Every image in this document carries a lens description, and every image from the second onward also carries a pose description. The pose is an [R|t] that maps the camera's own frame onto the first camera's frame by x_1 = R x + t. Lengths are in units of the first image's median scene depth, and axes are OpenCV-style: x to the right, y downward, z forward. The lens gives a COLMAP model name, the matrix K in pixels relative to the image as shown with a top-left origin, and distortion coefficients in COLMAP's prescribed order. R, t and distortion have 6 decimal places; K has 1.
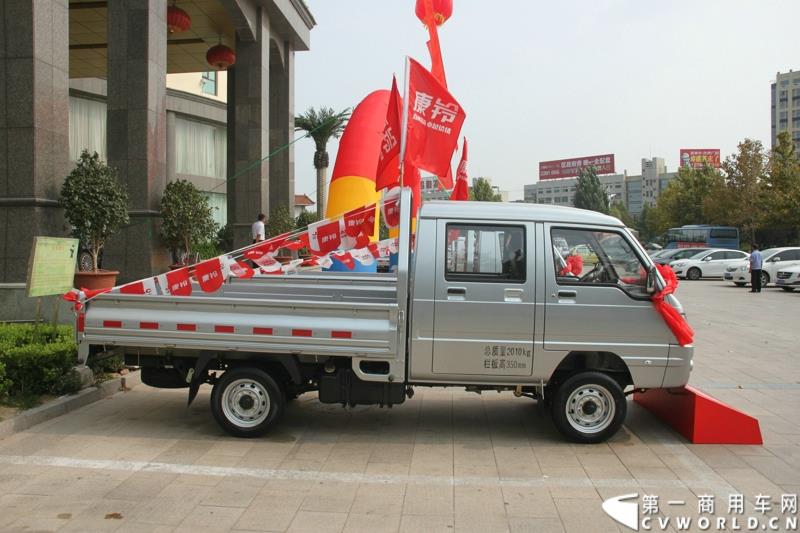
lens RADIAL K [[668.8, 0, 400.0], [0, 668.8, 266.5], [0, 0, 1]] dist [-0.152341, 0.157644]
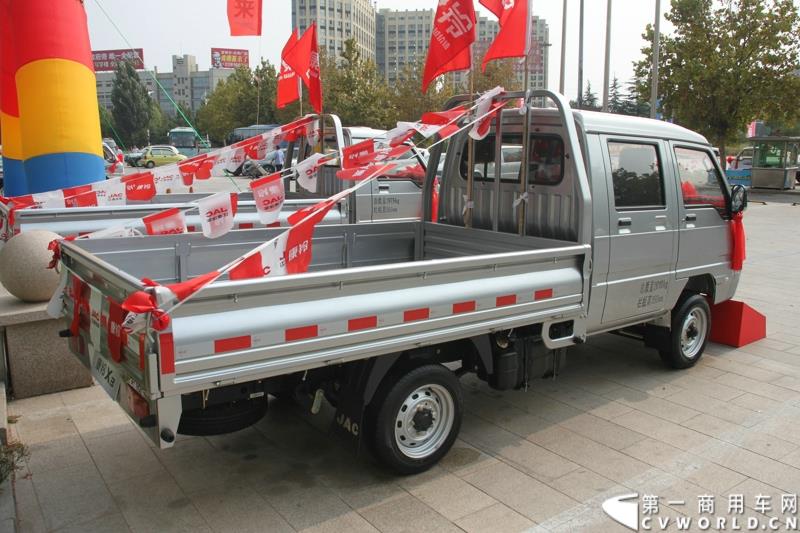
lens RADIAL K [[668.8, 0, 400.0], [0, 668.8, 266.5], [0, 0, 1]] dist [-0.152341, 0.157644]
pose [[0.770036, -0.117834, 0.627025, -0.639359], [0.021673, 0.987060, 0.158877, -0.044865], [-0.637633, -0.108752, 0.762625, 0.536977]]
